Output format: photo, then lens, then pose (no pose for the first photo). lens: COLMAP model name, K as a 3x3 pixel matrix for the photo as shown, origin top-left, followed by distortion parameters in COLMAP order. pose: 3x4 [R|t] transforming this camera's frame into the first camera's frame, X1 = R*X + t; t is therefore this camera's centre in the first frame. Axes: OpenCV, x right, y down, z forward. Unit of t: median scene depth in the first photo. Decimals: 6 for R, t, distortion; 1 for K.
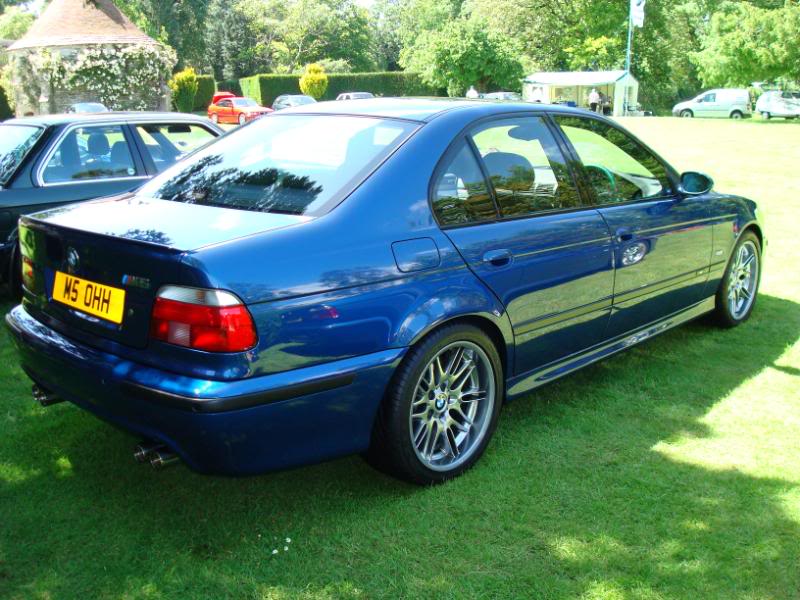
lens RADIAL K [[880.0, 0, 400.0], [0, 880.0, 300.0], [0, 0, 1]] dist [-0.002698, -0.323369]
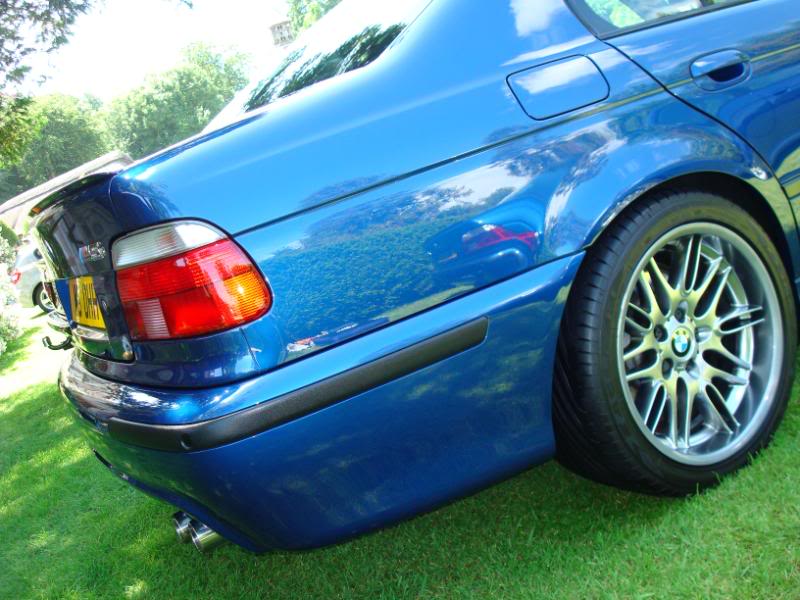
lens RADIAL K [[880.0, 0, 400.0], [0, 880.0, 300.0], [0, 0, 1]] dist [-0.002698, -0.323369]
pose [[0.923299, -0.232500, -0.305717, 0.057183], [0.232342, 0.971913, -0.037447, 0.069355], [0.305837, -0.036456, 0.951386, 0.419039]]
